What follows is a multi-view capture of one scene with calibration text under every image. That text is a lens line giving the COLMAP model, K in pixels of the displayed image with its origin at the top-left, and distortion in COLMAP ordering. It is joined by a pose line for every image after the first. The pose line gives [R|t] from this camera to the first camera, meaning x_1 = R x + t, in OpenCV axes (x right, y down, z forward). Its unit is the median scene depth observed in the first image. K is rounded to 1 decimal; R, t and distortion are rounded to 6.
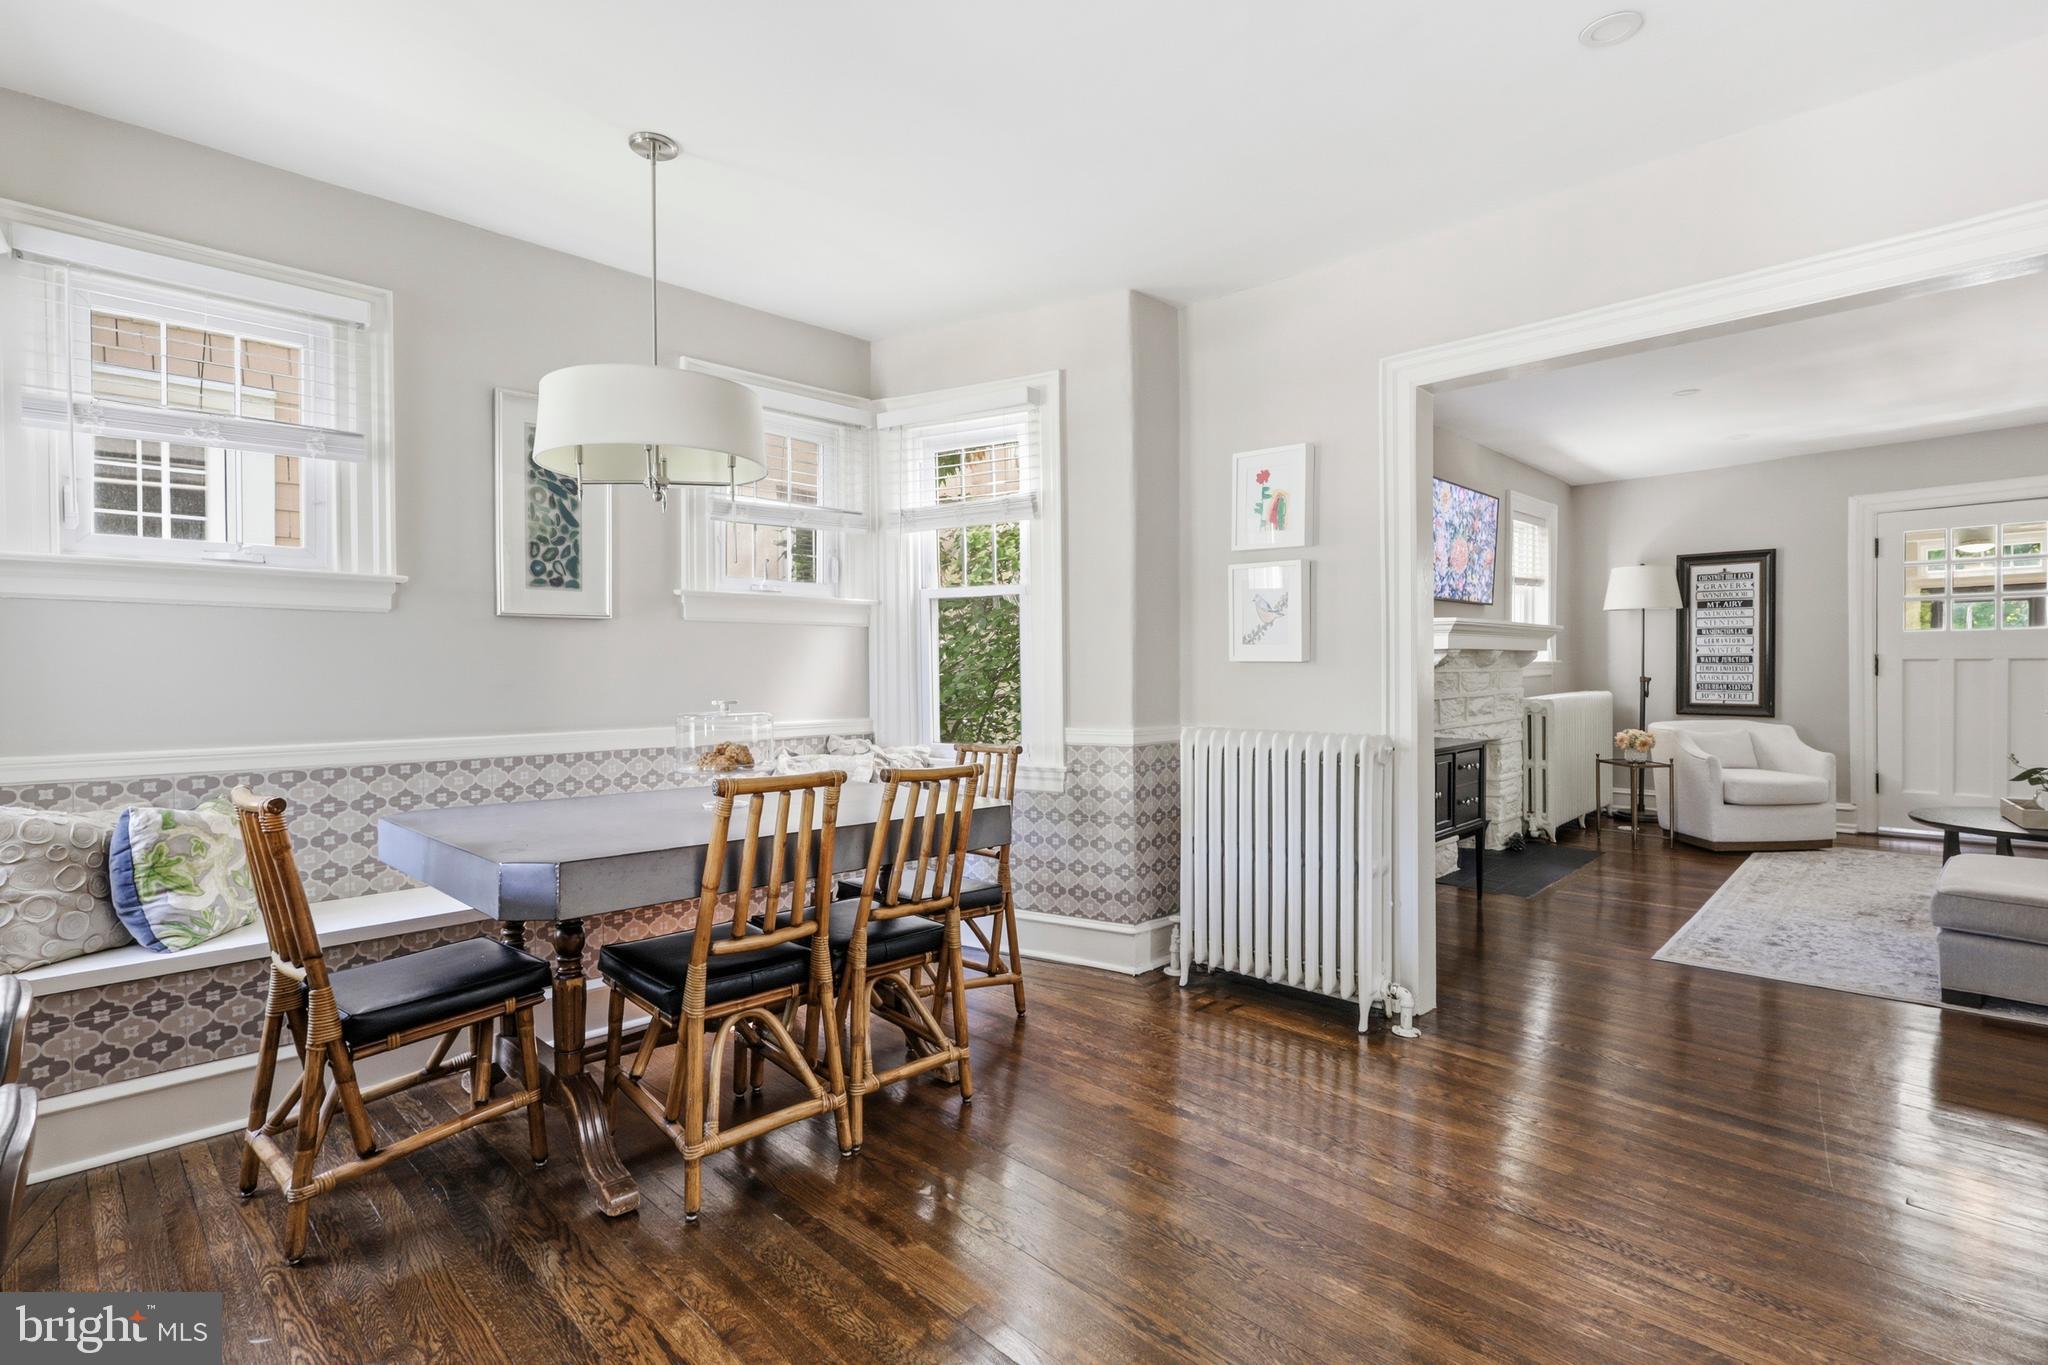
lens RADIAL K [[961.8, 0, 1032.7], [0, 961.8, 670.6], [0, 0, 1]] dist [-0.000044, -0.000942]
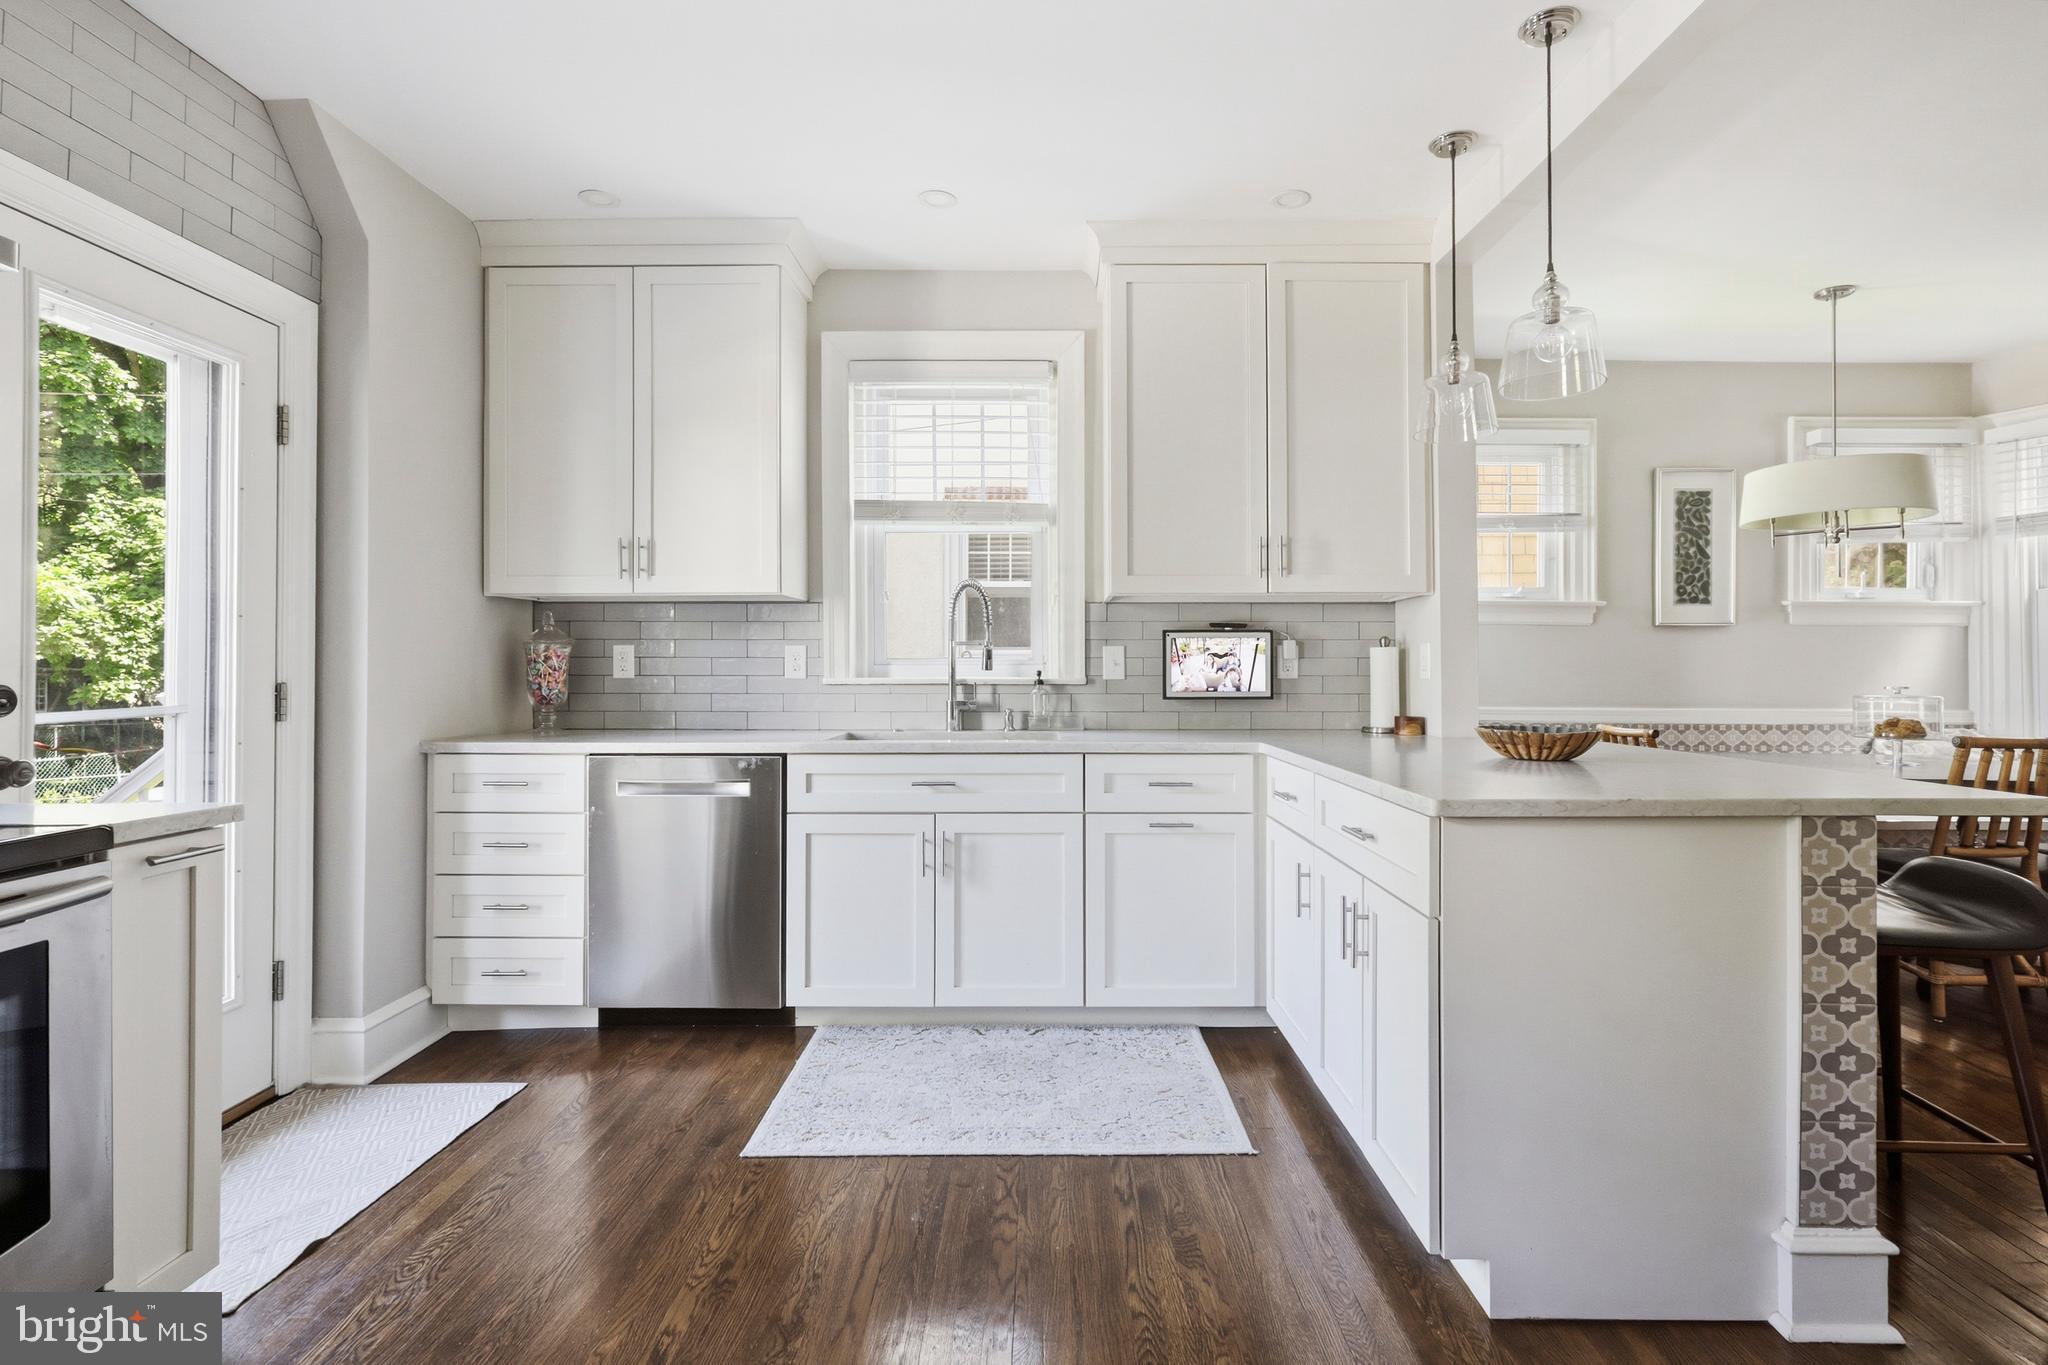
lens RADIAL K [[990.1, 0, 1044.7], [0, 990.1, 656.1], [0, 0, 1]] dist [-0.004540, -0.001258]
pose [[0.688994, 0.002105, -0.724764, -0.090746], [-0.010215, 0.999925, -0.006807, 0.006829], [0.724695, 0.012094, 0.688964, -0.553991]]
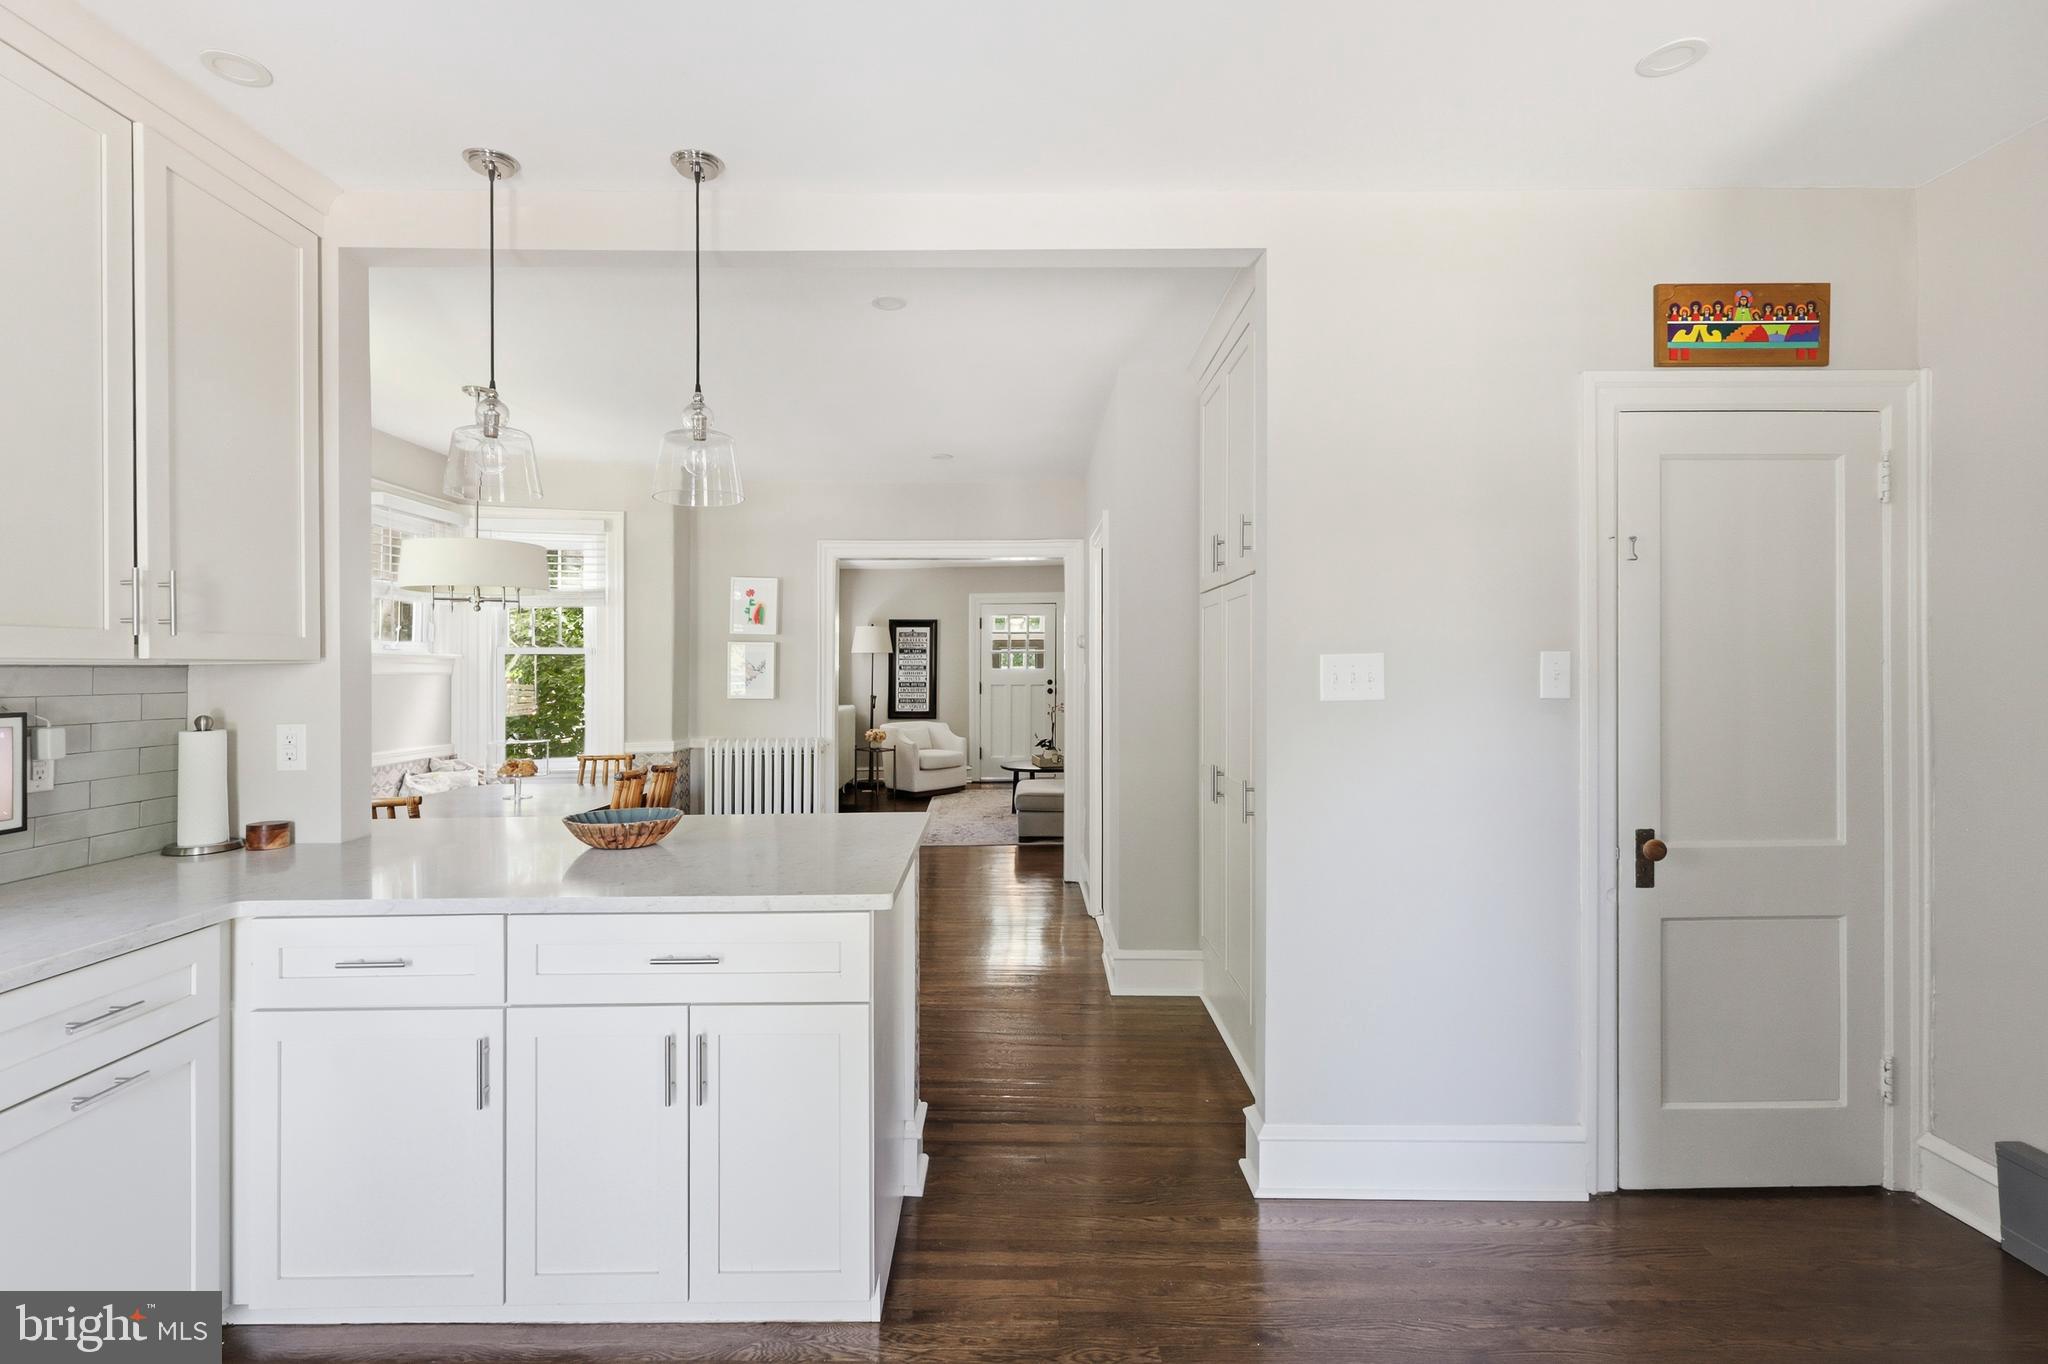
lens RADIAL K [[990.1, 0, 984.9], [0, 990.1, 661.3], [0, 0, 1]] dist [-0.004540, -0.001258]
pose [[0.717331, 0.007489, 0.696692, -0.628736], [0.002374, 0.999910, -0.013194, -0.047284], [-0.696728, 0.011119, 0.717249, -0.516759]]
